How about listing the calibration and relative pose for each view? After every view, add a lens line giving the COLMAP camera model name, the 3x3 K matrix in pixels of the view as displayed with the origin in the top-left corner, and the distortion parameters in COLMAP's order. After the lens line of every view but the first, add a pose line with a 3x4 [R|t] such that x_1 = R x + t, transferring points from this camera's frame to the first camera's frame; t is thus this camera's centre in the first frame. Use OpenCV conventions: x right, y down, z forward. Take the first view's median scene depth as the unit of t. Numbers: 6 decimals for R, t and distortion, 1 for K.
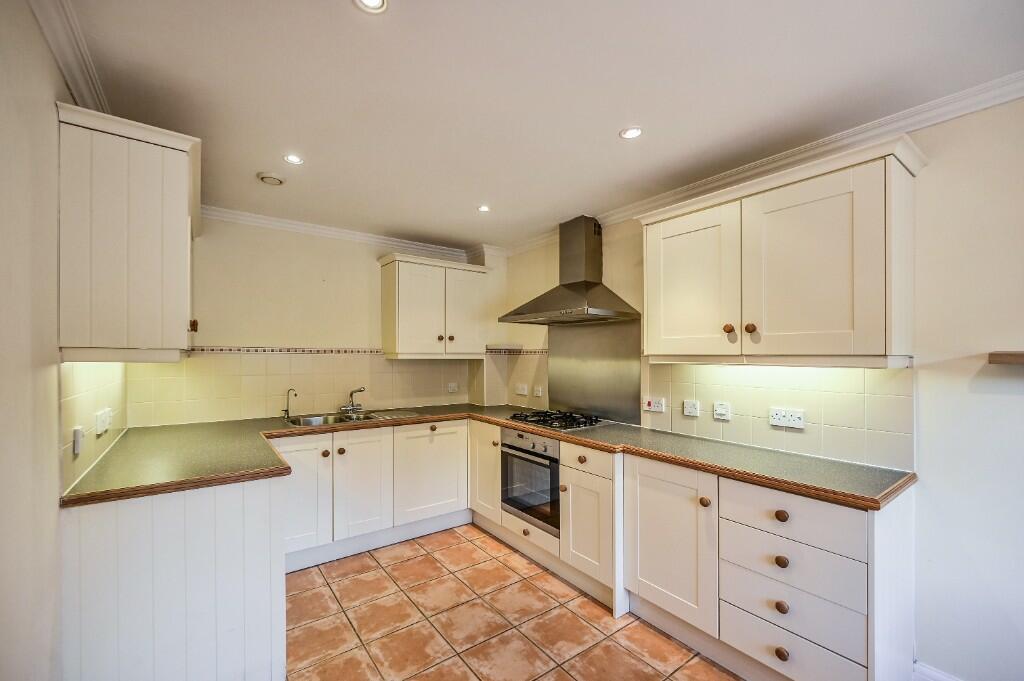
lens RADIAL K [[407.1, 0, 495.9], [0, 407.1, 354.9], [0, 0, 1]] dist [0.001758, -0.001333]
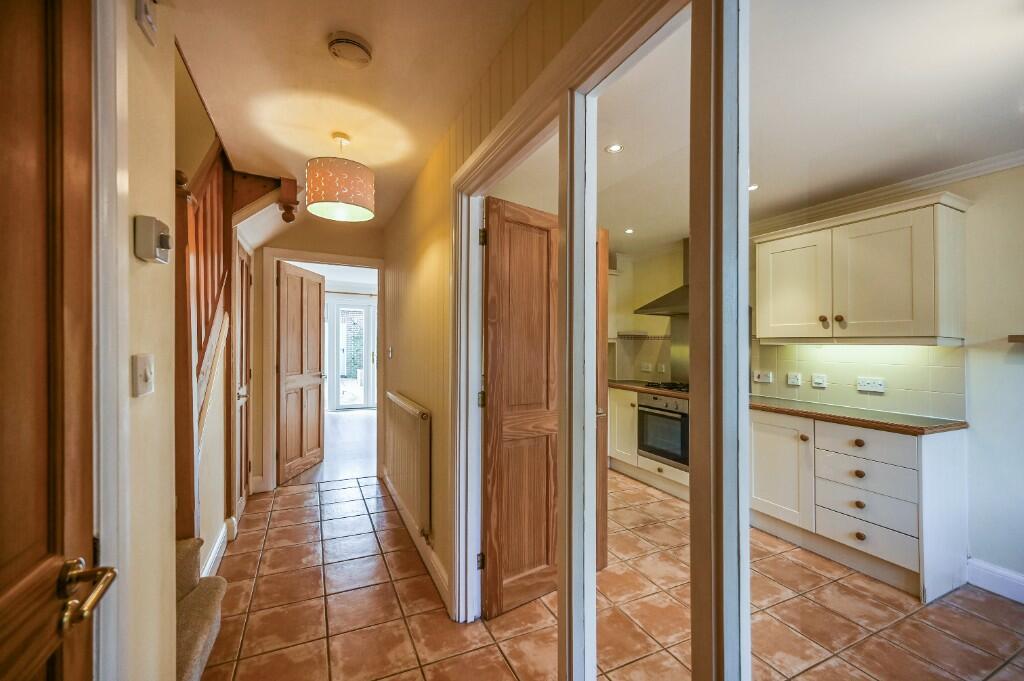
lens RADIAL K [[407.1, 0, 518.2], [0, 407.1, 335.4], [0, 0, 1]] dist [0.001758, -0.001333]
pose [[0.989071, 0.012633, -0.146900, -0.210448], [-0.016919, 0.999466, -0.027962, 0.040286], [0.146469, 0.030142, 0.988756, -0.437639]]
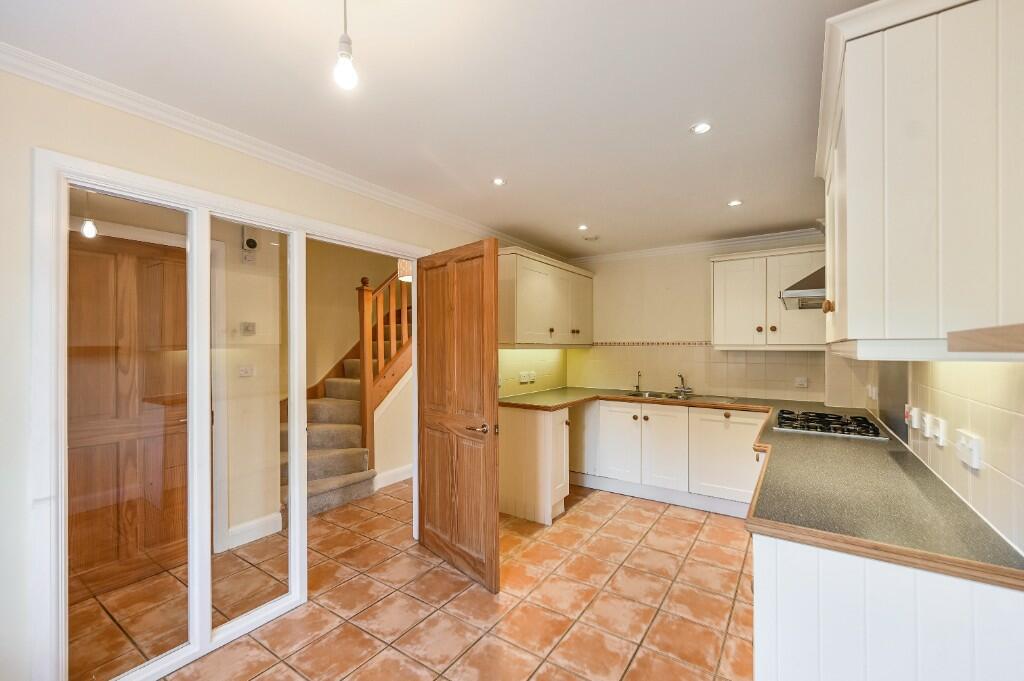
lens RADIAL K [[407.1, 0, 519.4], [0, 407.1, 345.2], [0, 0, 1]] dist [0.001758, -0.001333]
pose [[0.360749, -0.004638, -0.932651, 0.787877], [0.004036, 0.999986, -0.003412, -0.002030], [0.932654, -0.002533, 0.360763, 0.138688]]
